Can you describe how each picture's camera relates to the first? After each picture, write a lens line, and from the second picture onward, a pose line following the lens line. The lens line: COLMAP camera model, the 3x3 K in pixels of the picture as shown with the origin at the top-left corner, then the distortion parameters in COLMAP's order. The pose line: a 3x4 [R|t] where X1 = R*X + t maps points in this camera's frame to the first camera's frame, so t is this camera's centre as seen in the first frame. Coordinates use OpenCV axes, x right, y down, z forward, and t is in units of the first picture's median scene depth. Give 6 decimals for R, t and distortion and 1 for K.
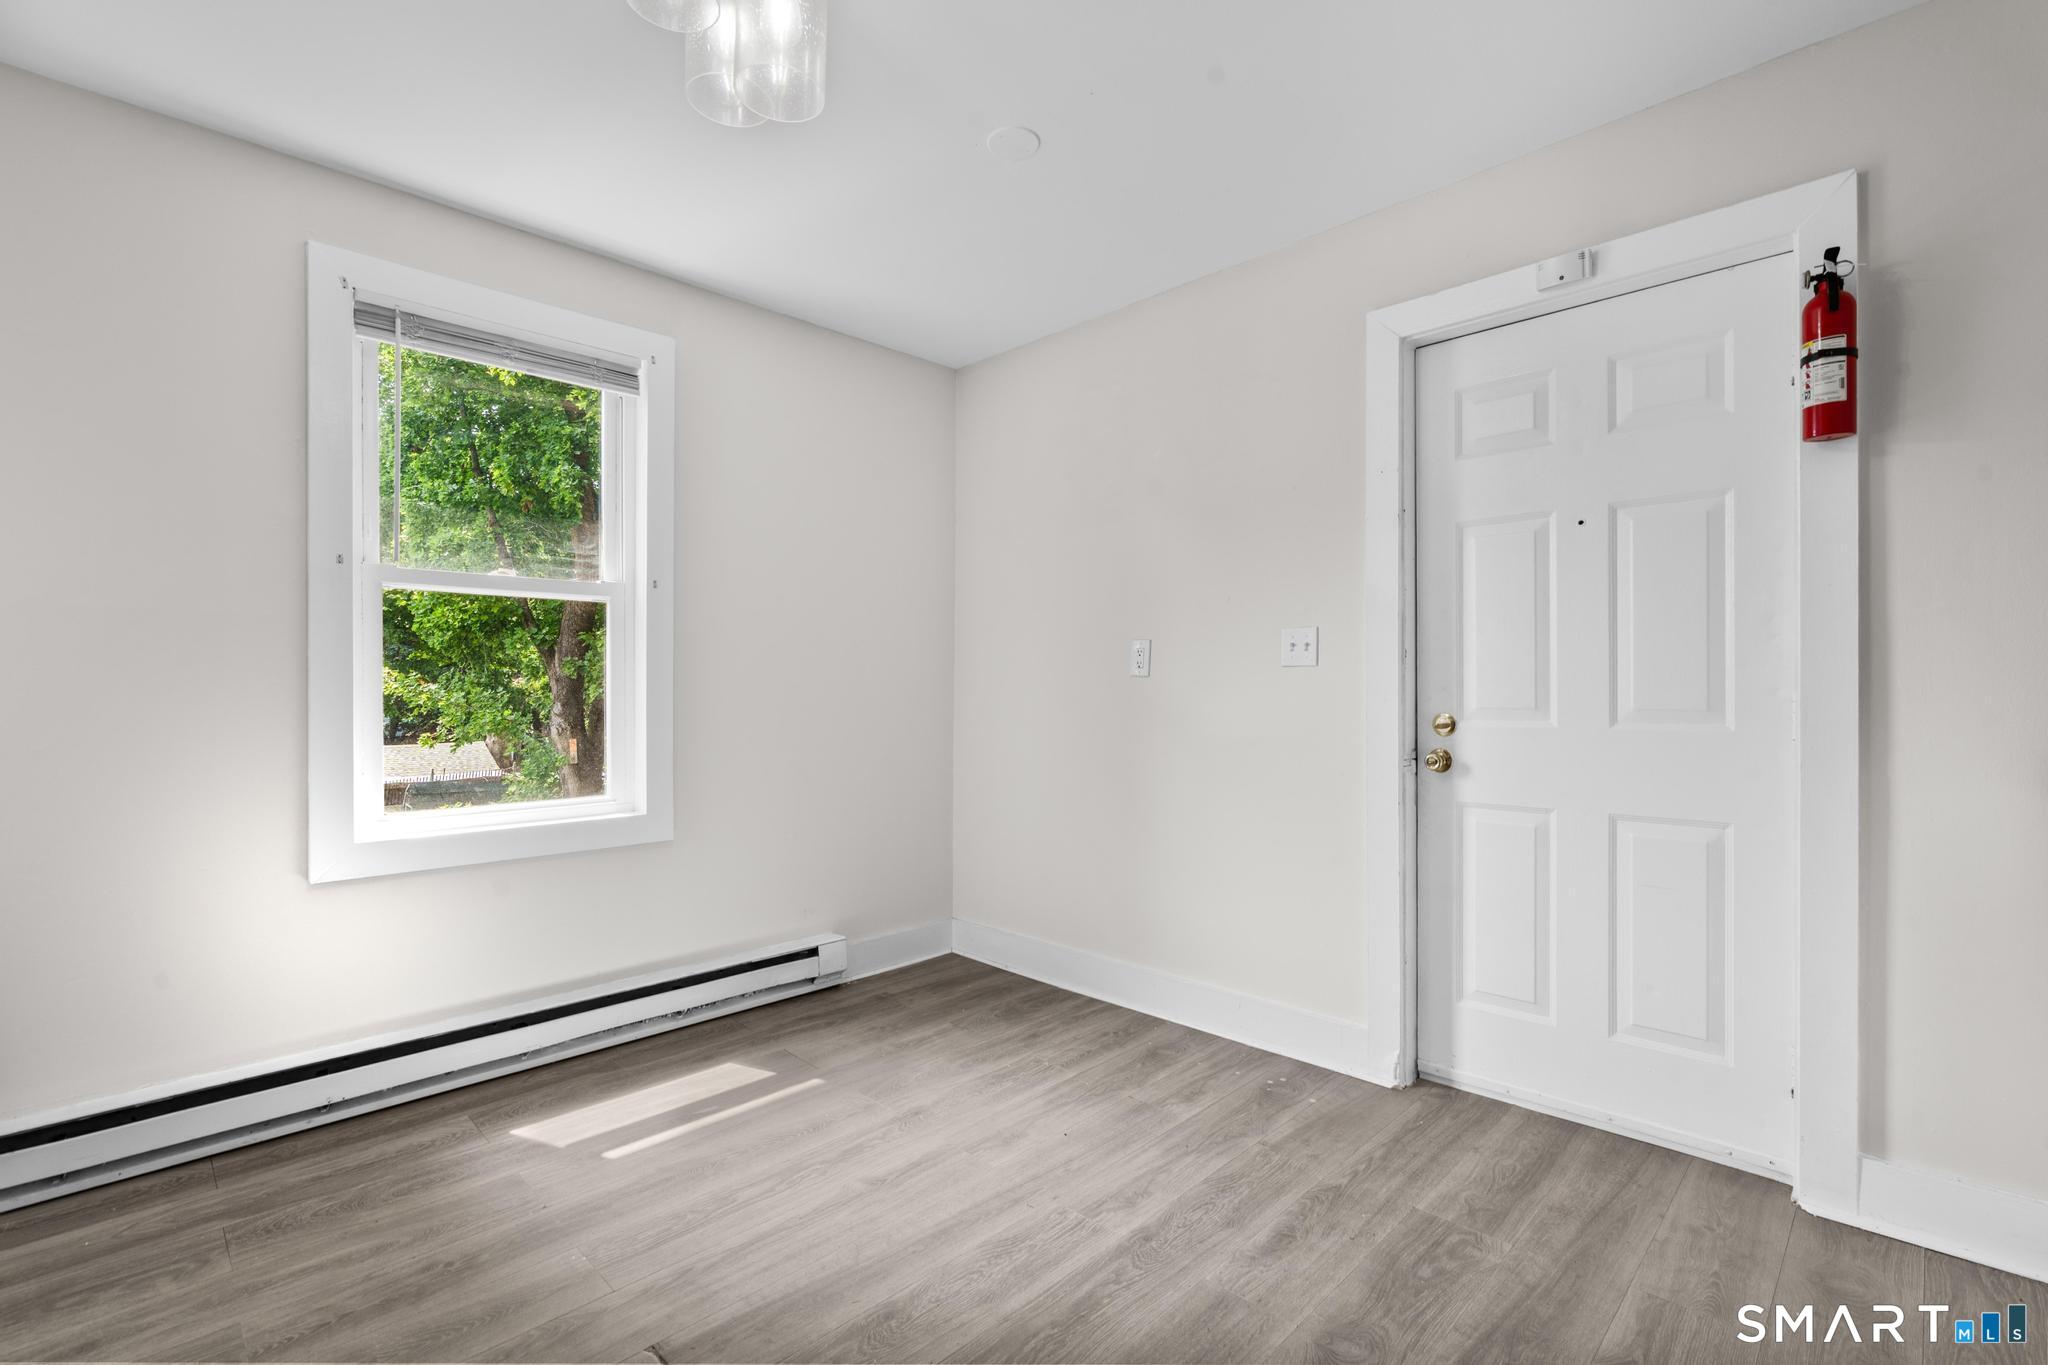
lens RADIAL K [[926.9, 0, 1032.0], [0, 926.9, 693.4], [0, 0, 1]] dist [-0.002565, 0.000572]
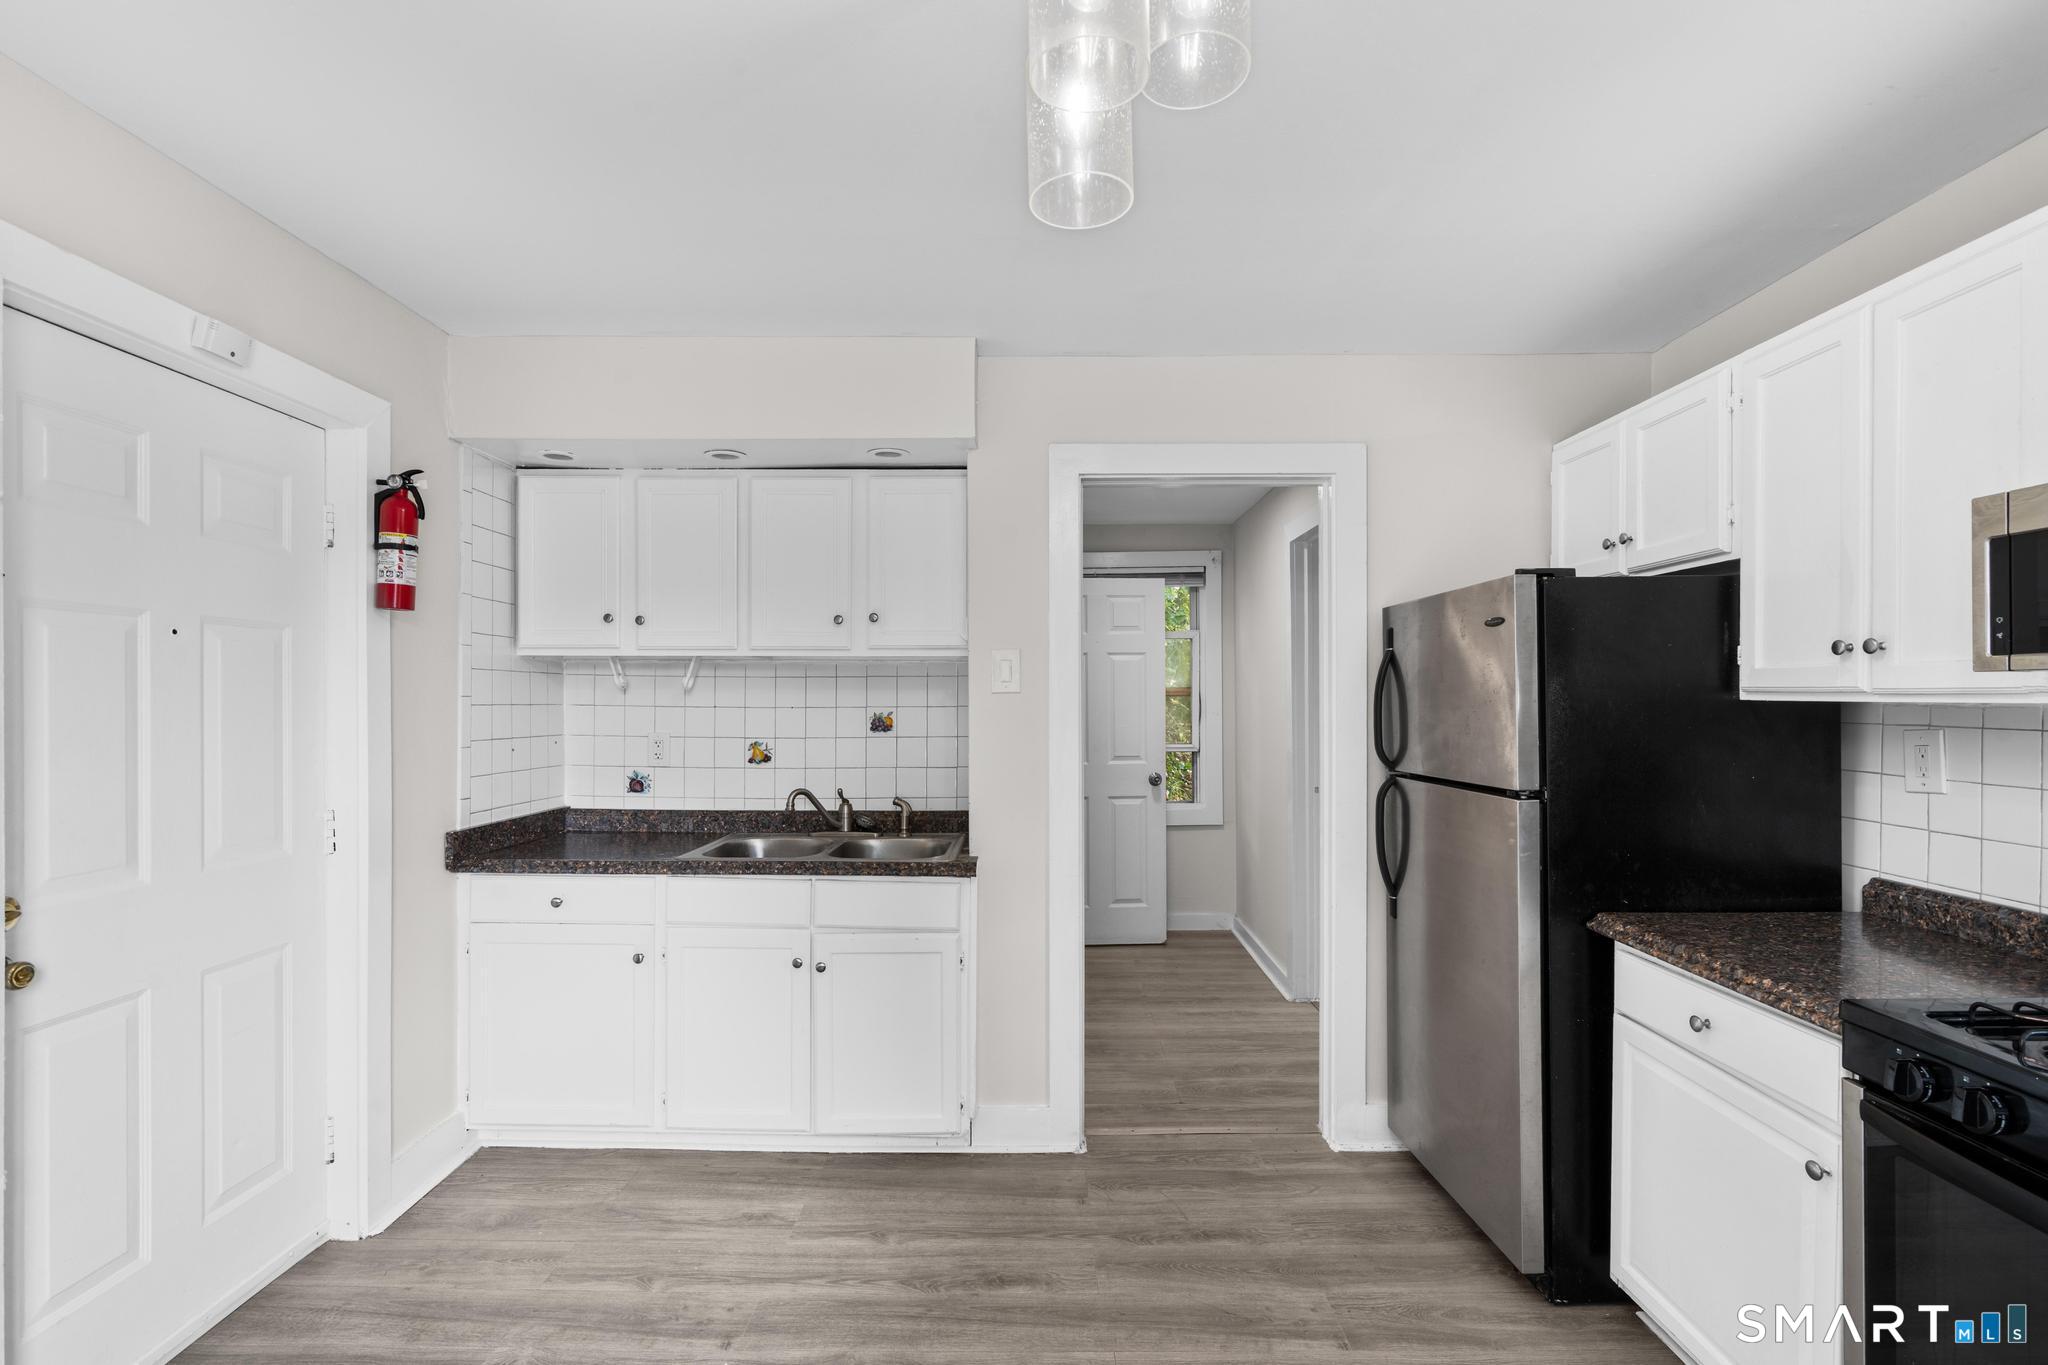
lens RADIAL K [[926.9, 0, 1032.0], [0, 926.9, 693.4], [0, 0, 1]] dist [-0.002565, 0.000572]
pose [[-0.698925, 0.000837, 0.715194, -0.564299], [-0.000497, 0.999999, -0.001657, -0.134443], [-0.715194, -0.001513, -0.698924, 1.077834]]
